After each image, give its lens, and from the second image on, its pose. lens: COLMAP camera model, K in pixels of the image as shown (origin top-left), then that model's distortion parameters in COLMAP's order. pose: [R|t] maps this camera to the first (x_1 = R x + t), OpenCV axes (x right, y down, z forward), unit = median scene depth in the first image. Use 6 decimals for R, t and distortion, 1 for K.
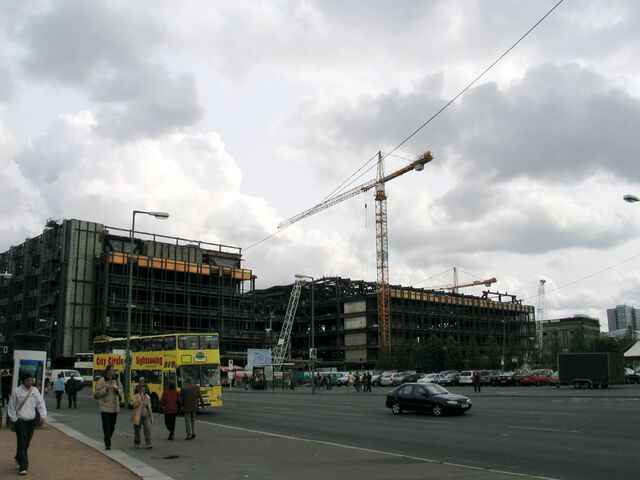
lens RADIAL K [[674.9, 0, 320.0], [0, 674.9, 240.0], [0, 0, 1]] dist [-0.150872, 0.016122]
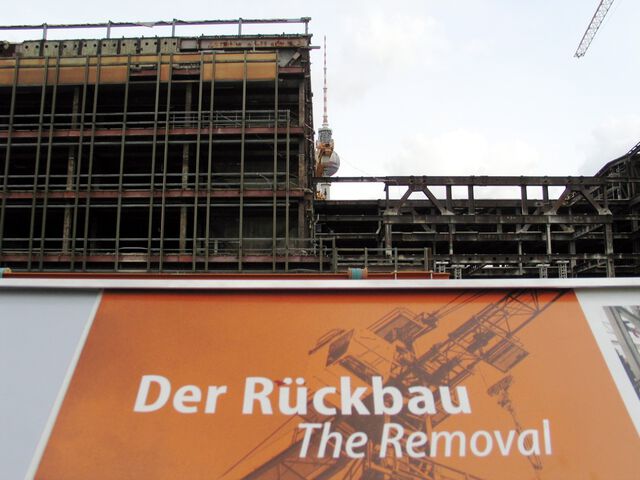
lens RADIAL K [[674.9, 0, 320.0], [0, 674.9, 240.0], [0, 0, 1]] dist [-0.150872, 0.016122]
pose [[0.717074, -0.112929, -0.687788, 0.120417], [0.136758, 0.990402, -0.020034, 0.139955], [0.683449, -0.079695, 0.725635, 0.745272]]
